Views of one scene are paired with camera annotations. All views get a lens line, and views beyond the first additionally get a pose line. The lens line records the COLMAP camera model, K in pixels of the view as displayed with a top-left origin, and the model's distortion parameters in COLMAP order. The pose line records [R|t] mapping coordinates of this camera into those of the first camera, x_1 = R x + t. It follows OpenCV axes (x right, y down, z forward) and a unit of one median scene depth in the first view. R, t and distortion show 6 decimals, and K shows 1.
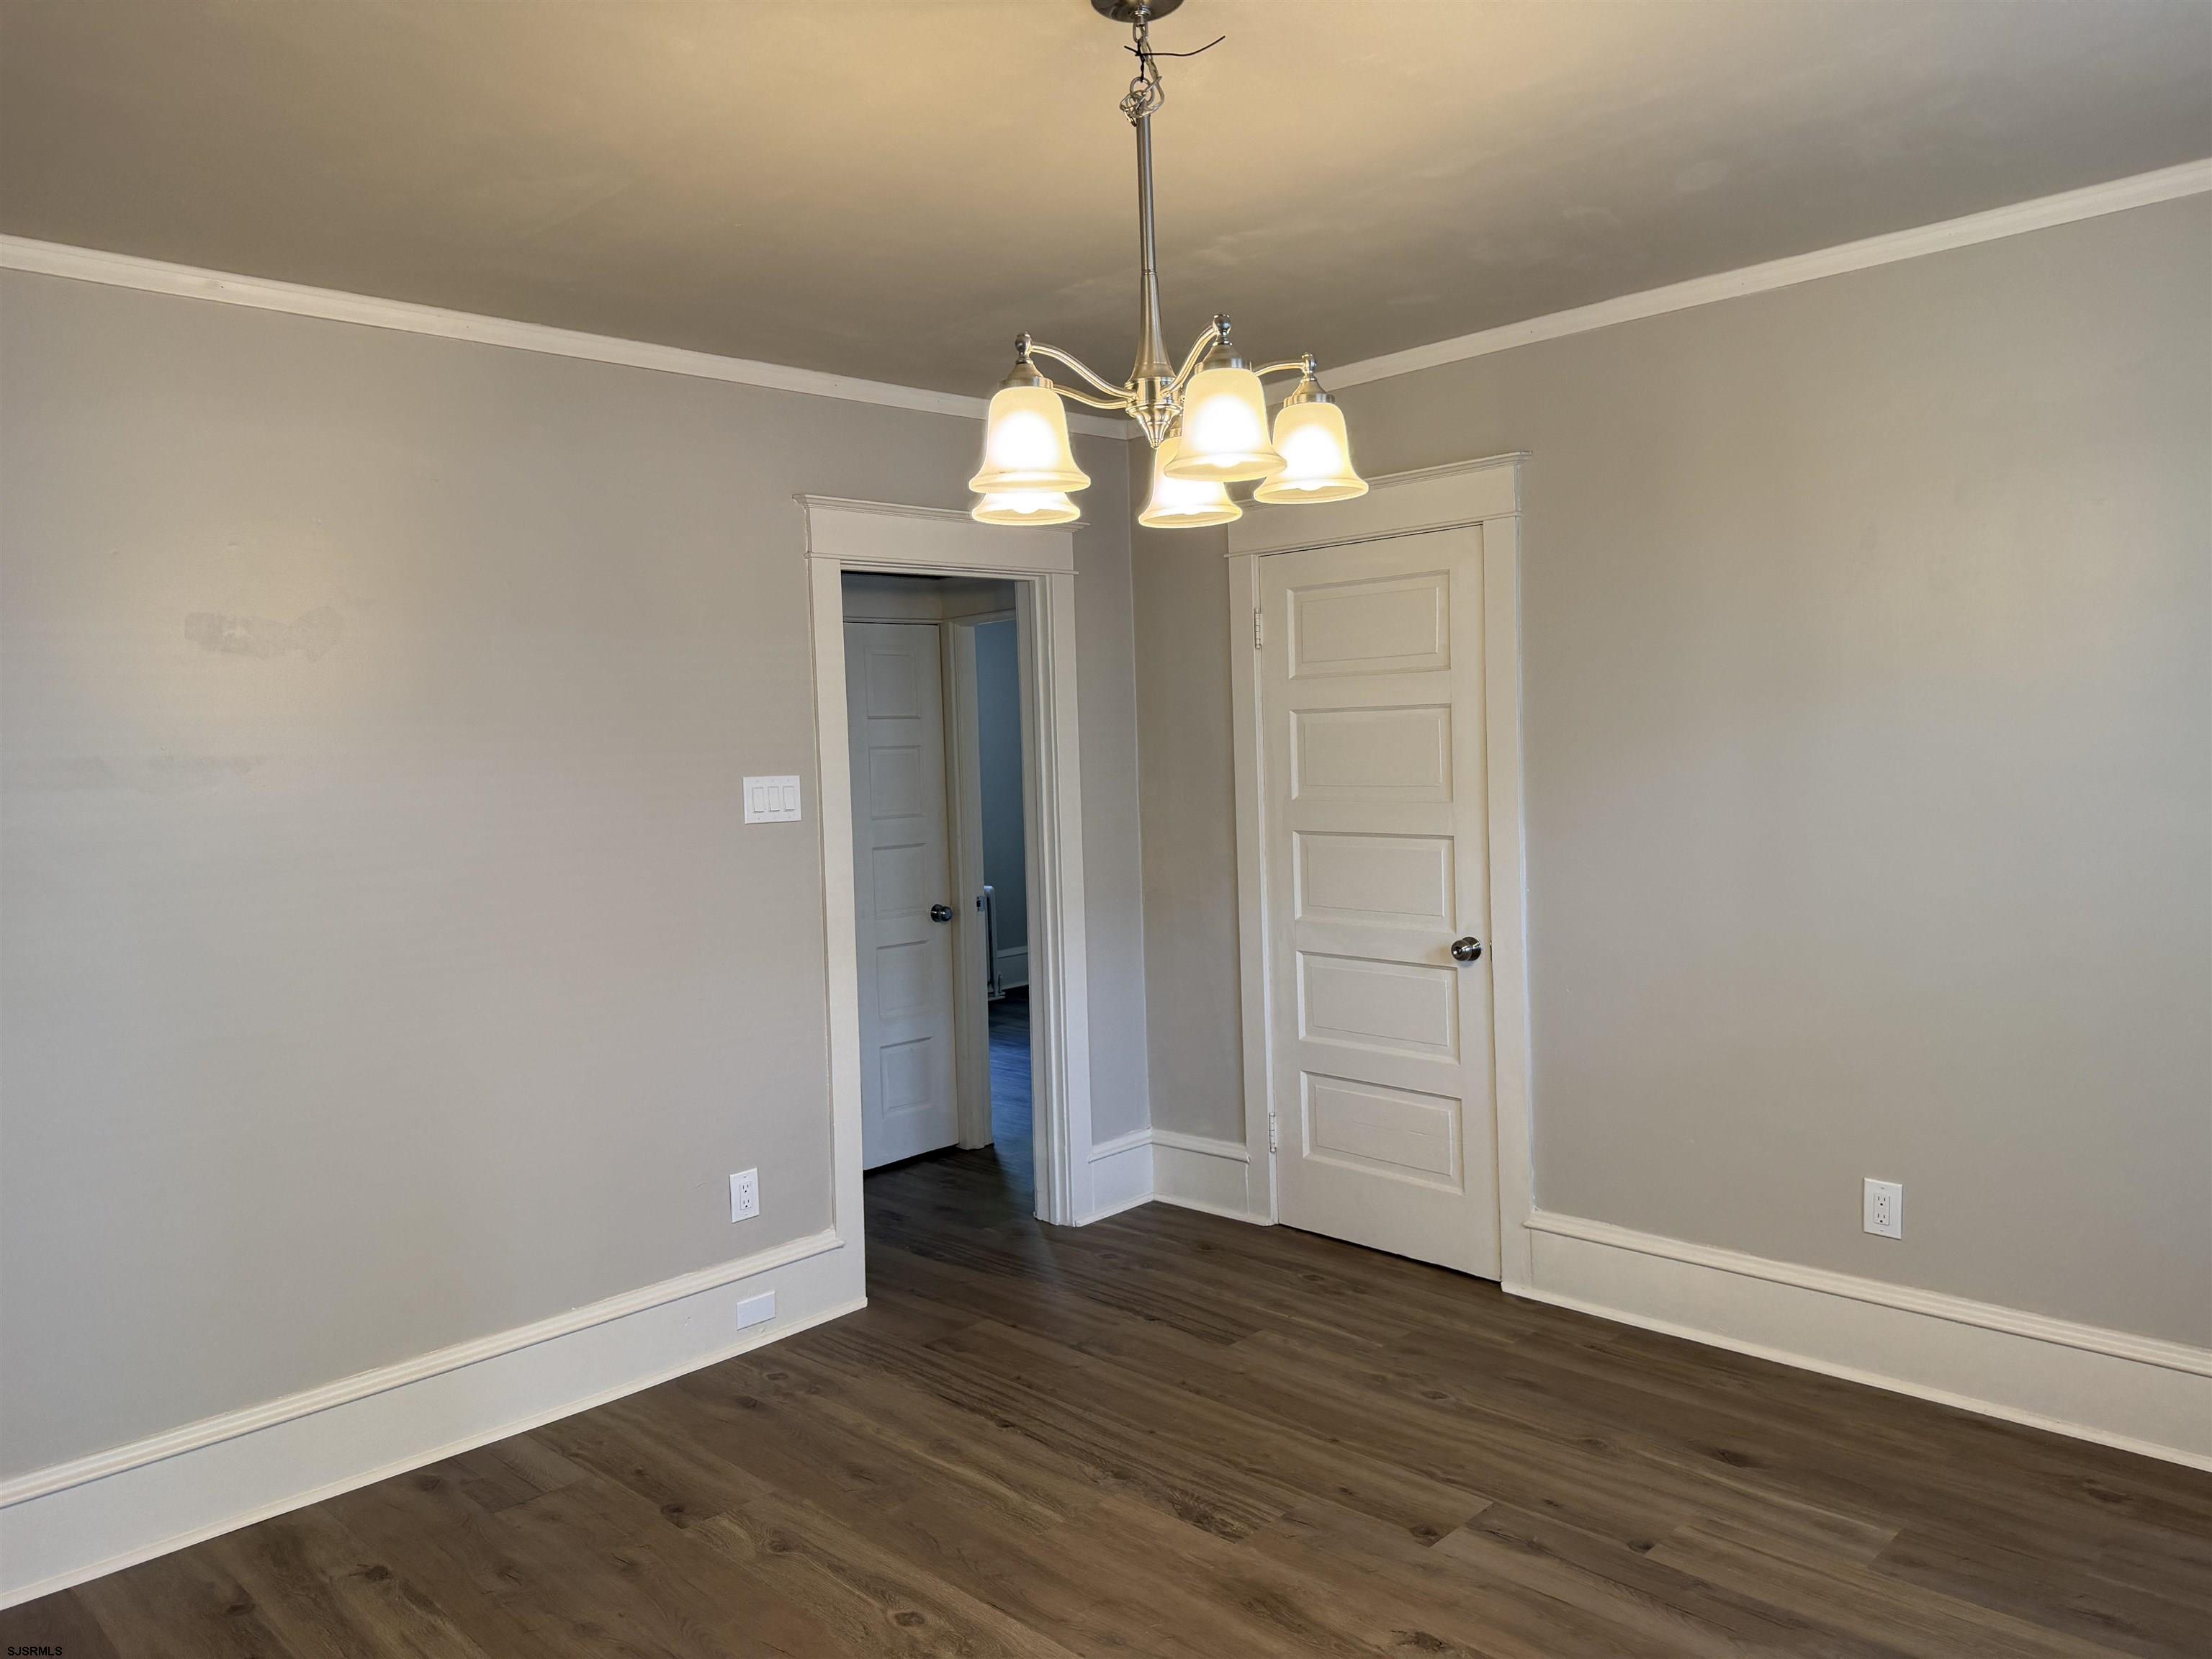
lens RADIAL K [[1626.6, 0, 1097.1], [0, 1626.6, 816.7], [0, 0, 1]] dist [0.169912, -0.142282]
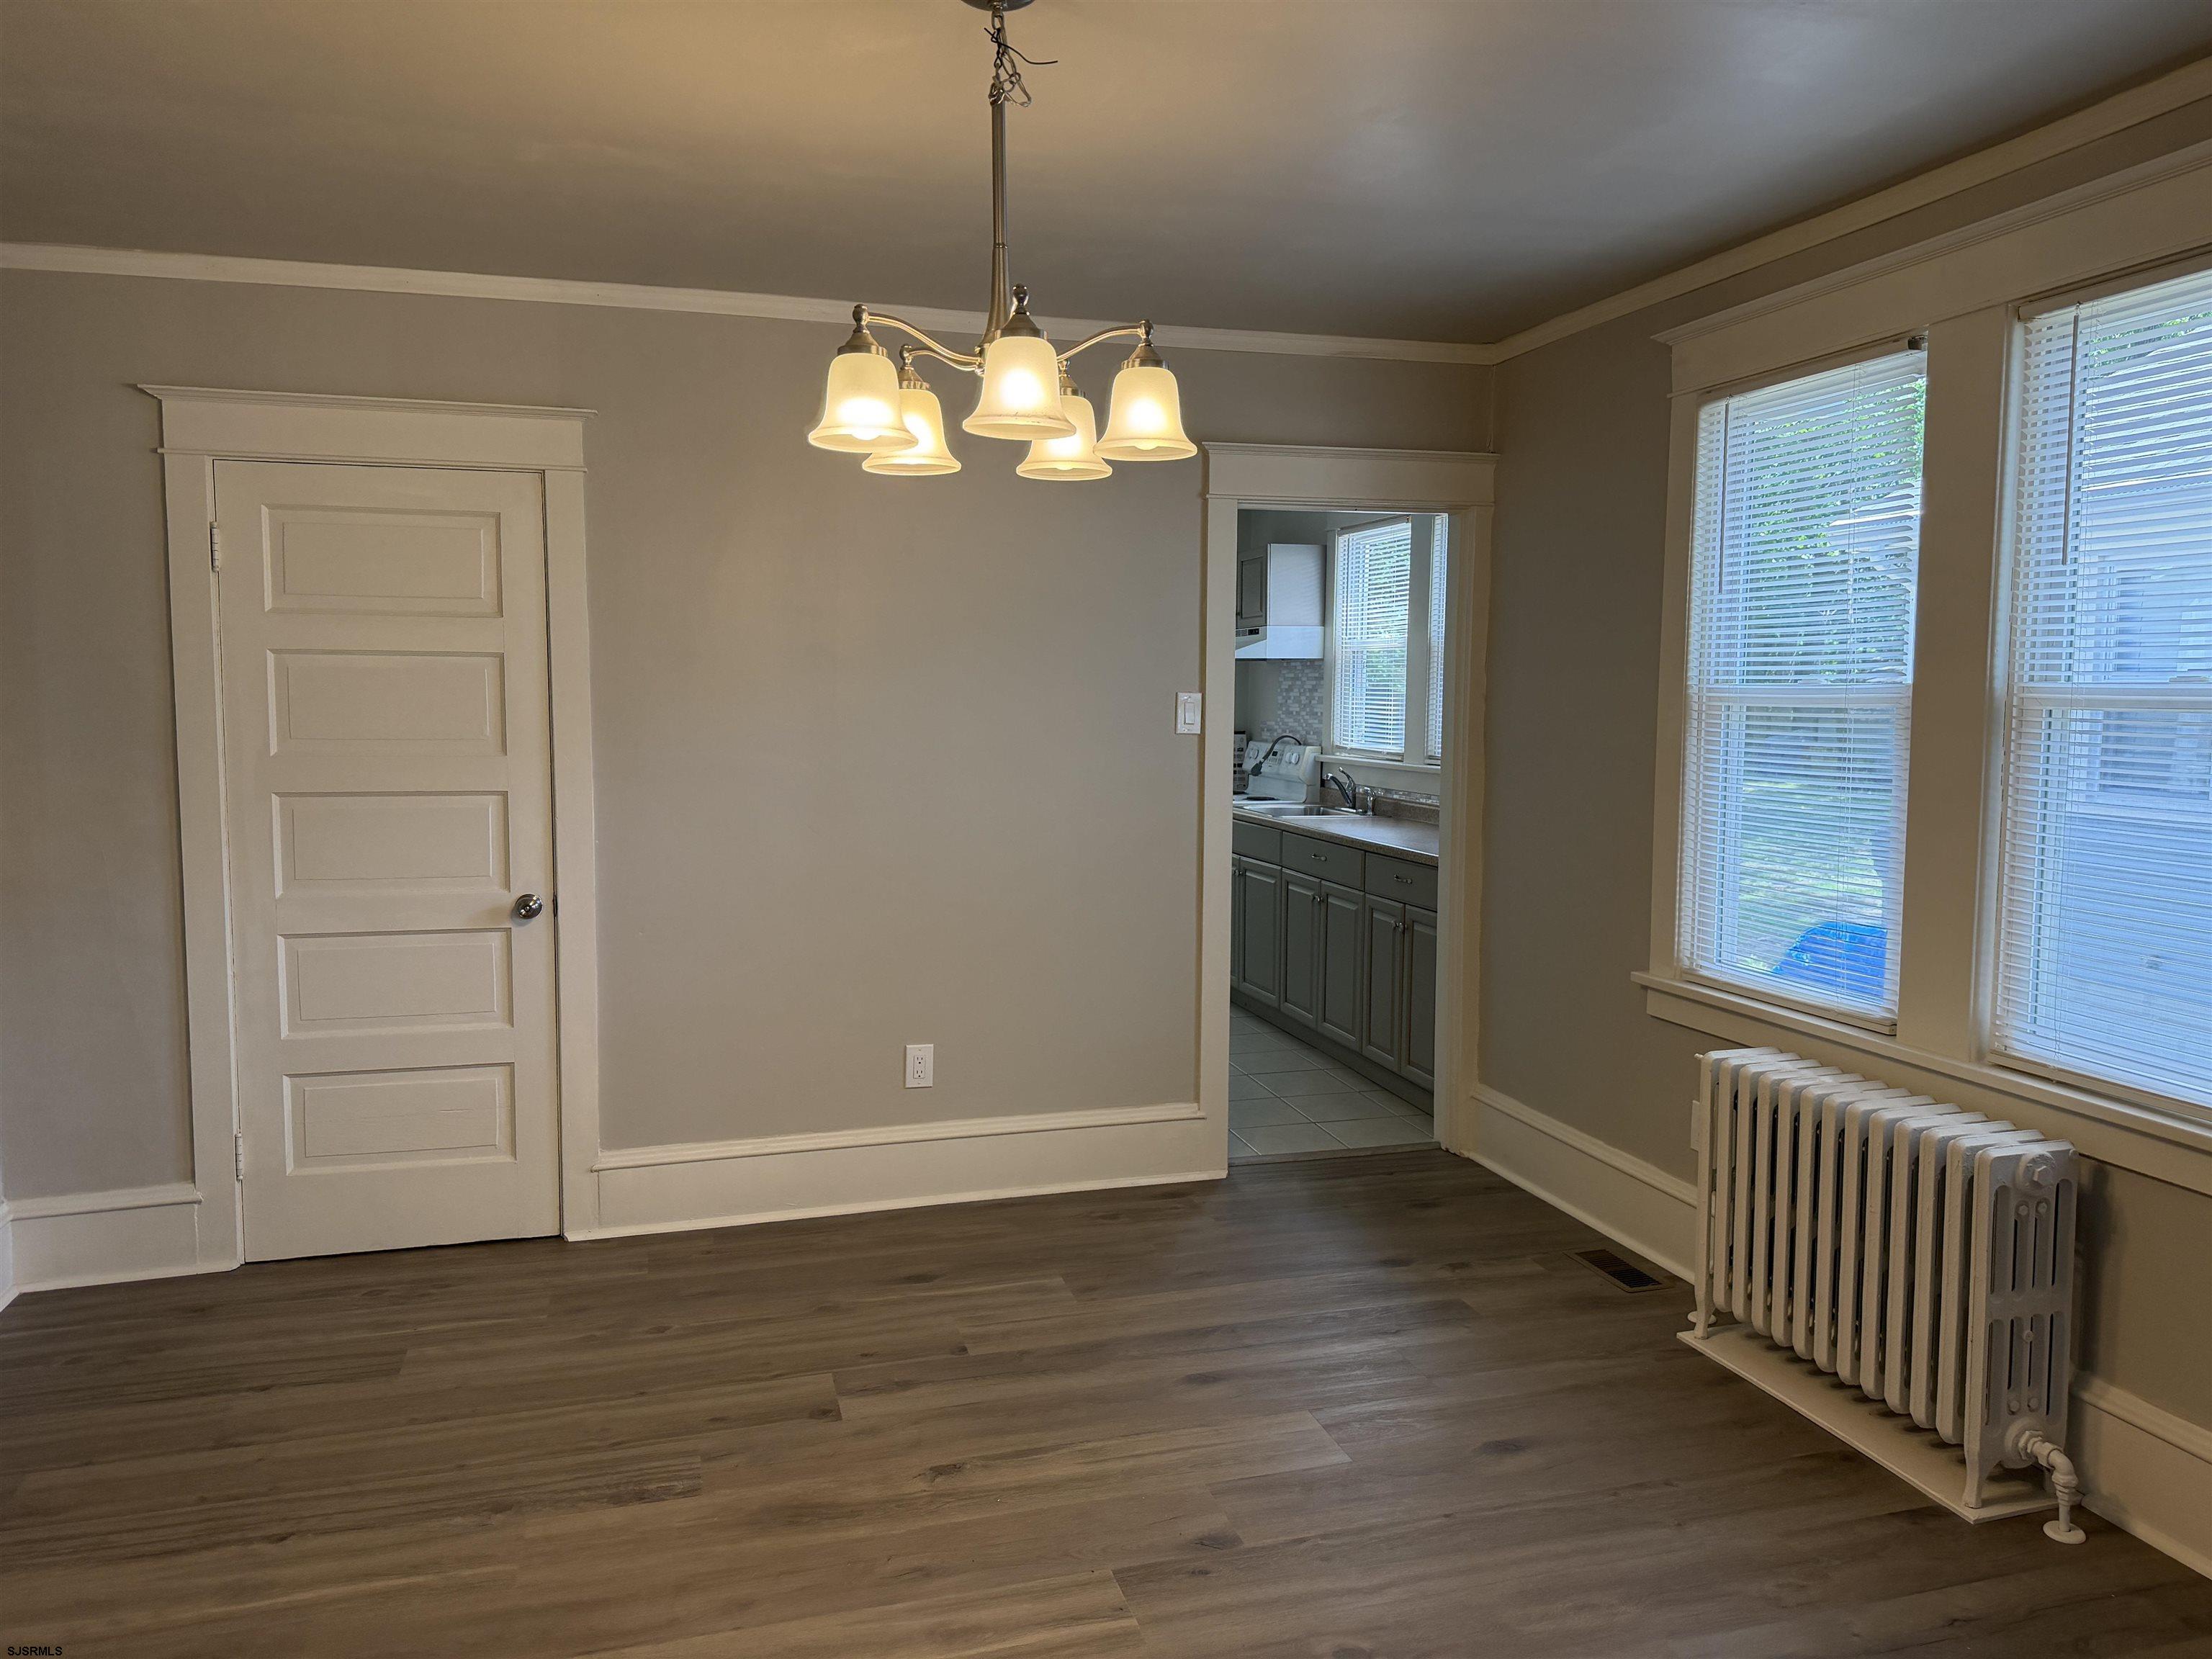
lens RADIAL K [[1610.5, 0, 1110.3], [0, 1610.5, 817.2], [0, 0, 1]] dist [0.037723, 0.007143]
pose [[0.495175, -0.037105, 0.868000, -0.497014], [0.032842, 0.999173, 0.023977, 0.018235], [-0.868172, 0.016634, 0.495984, 0.254434]]
